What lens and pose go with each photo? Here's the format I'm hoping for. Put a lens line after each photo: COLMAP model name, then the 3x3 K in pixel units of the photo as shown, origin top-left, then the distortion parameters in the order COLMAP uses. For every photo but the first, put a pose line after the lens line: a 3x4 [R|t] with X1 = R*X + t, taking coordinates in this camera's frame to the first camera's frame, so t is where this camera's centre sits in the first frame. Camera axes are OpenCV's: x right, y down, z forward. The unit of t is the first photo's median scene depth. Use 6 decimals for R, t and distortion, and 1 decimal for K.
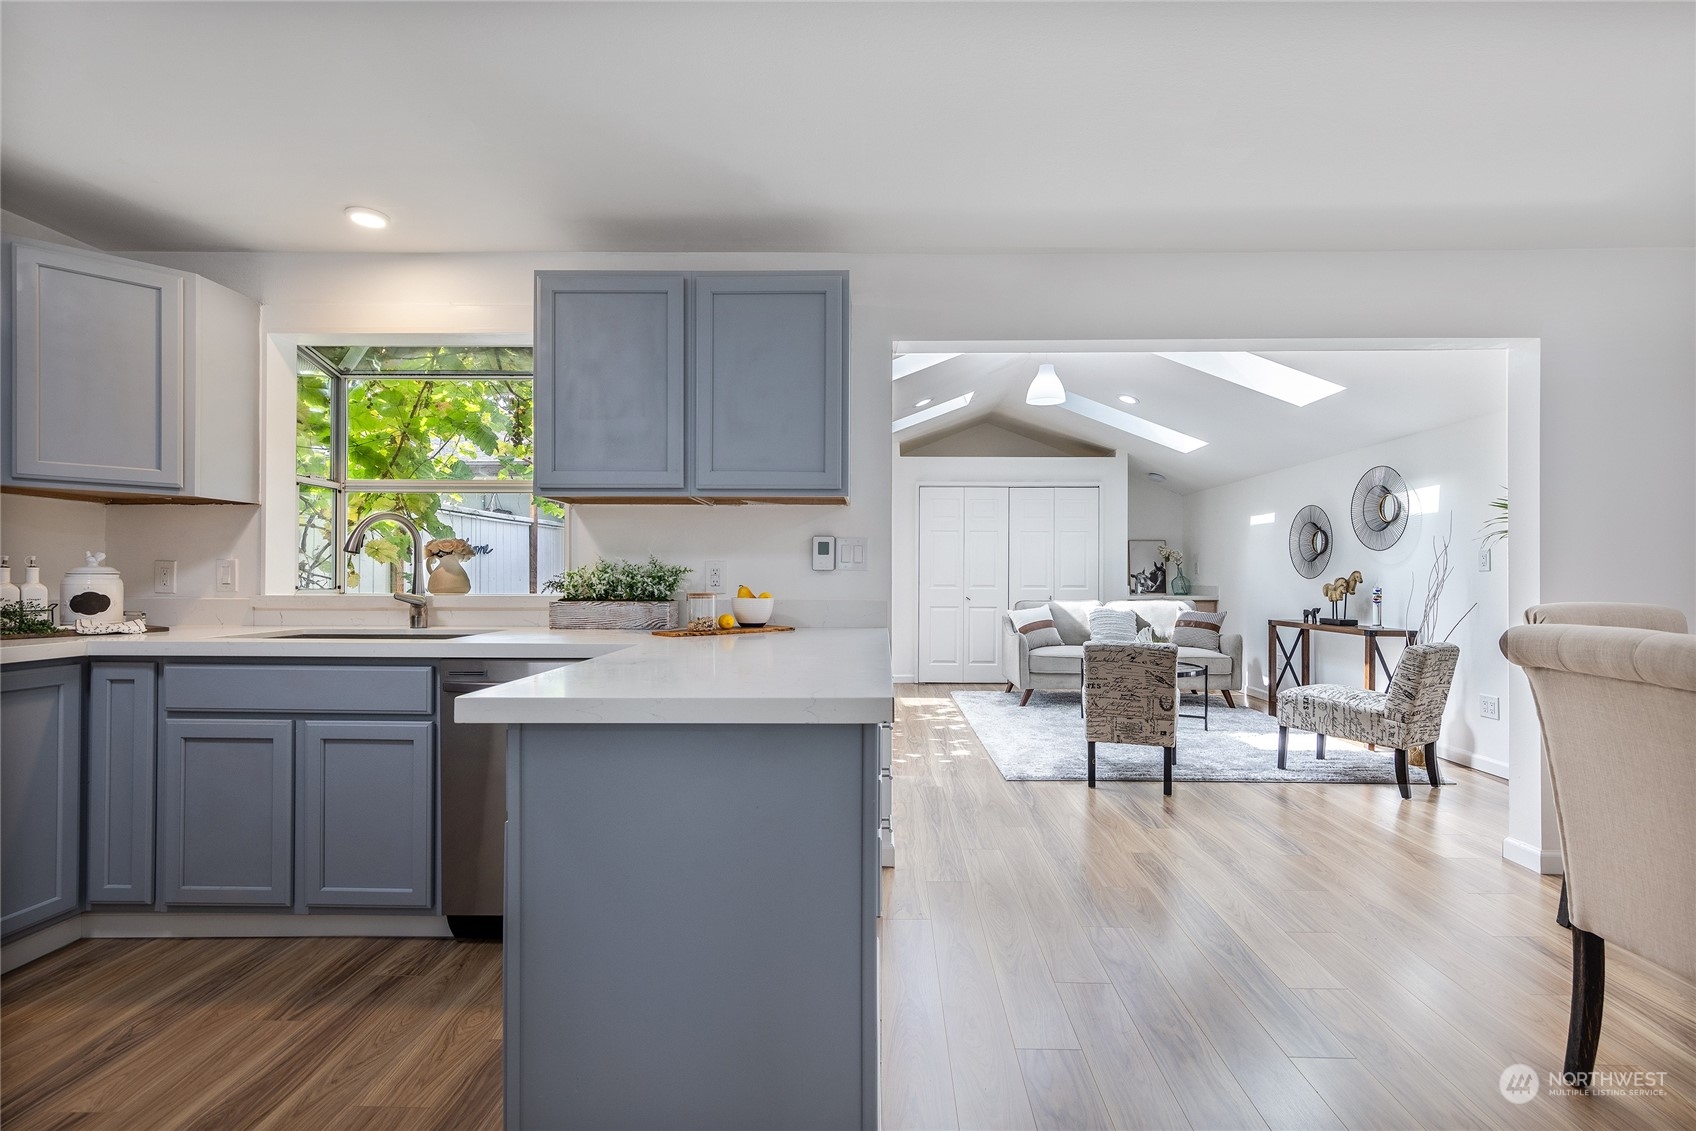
lens RADIAL K [[733.4, 0, 857.5], [0, 733.4, 575.0], [0, 0, 1]] dist [0.006628, -0.000944]
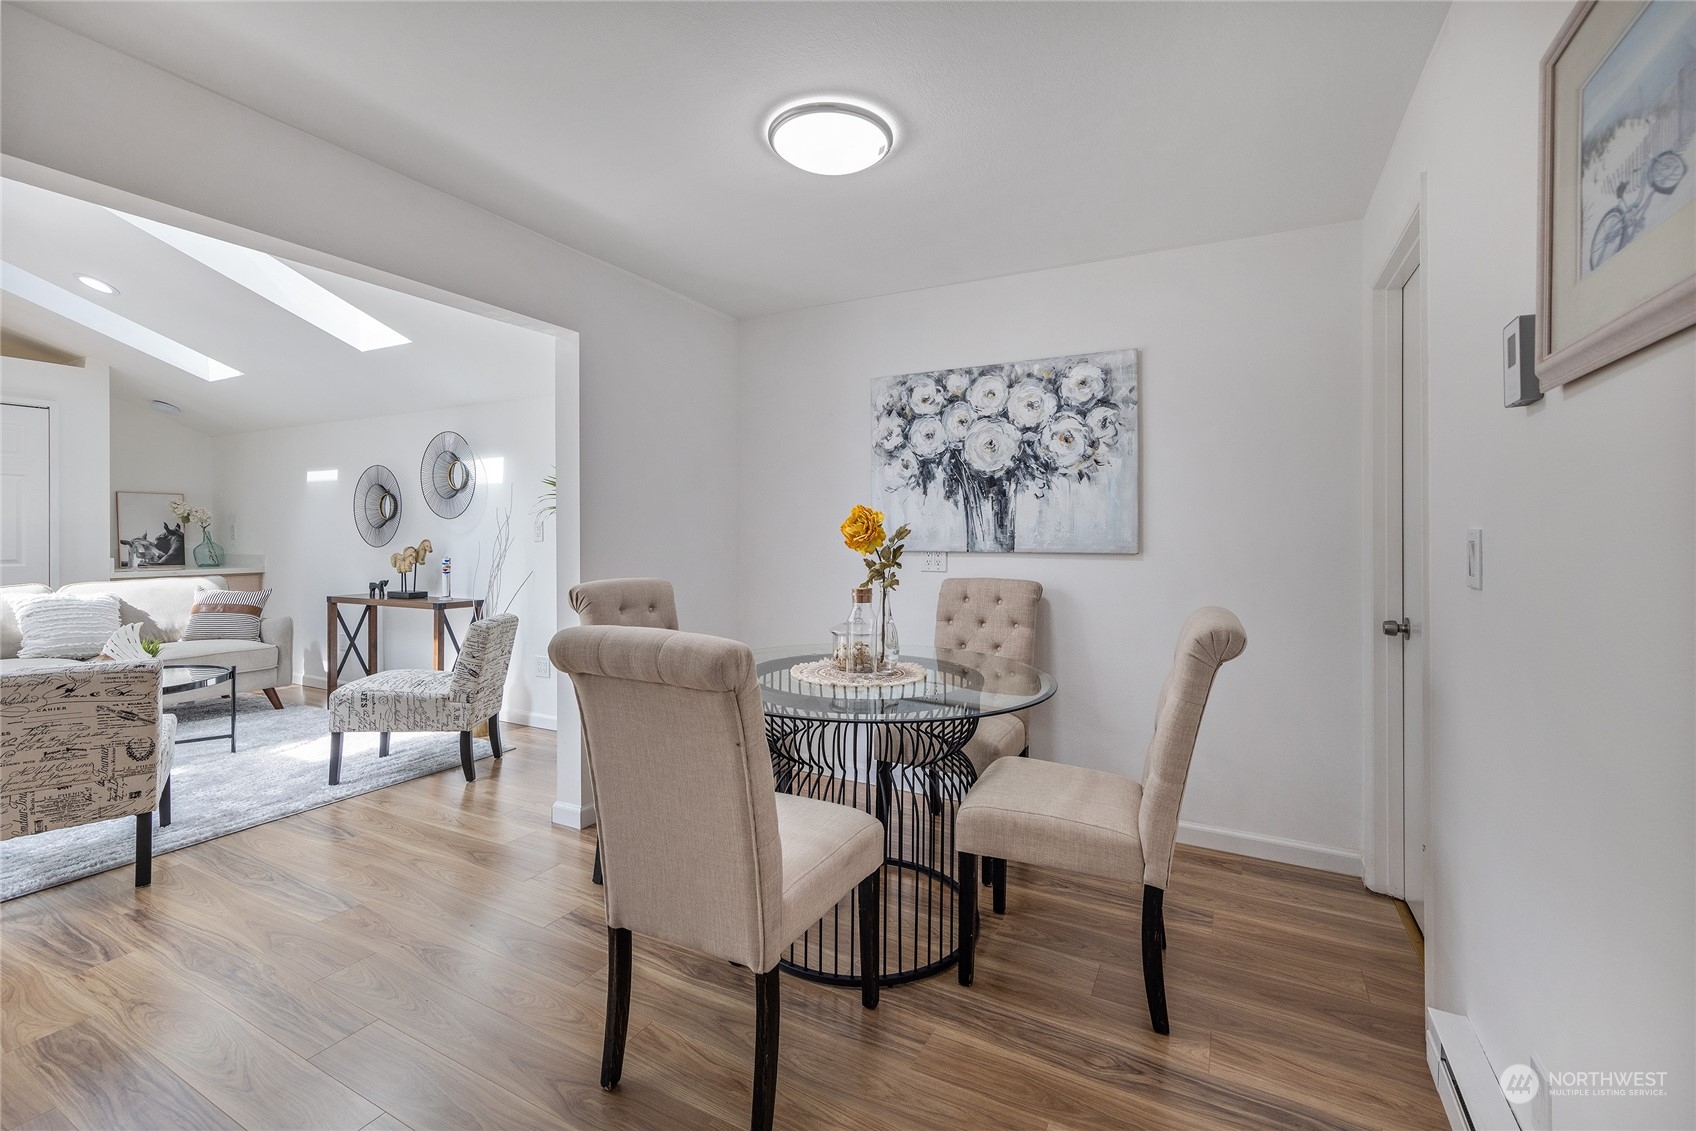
lens RADIAL K [[733.4, 0, 865.5], [0, 733.4, 536.8], [0, 0, 1]] dist [0.006628, -0.000944]
pose [[0.434396, -0.005653, 0.900704, 0.090954], [-0.001771, 0.999973, 0.007130, -0.020595], [-0.900720, -0.004692, 0.434374, 0.102510]]
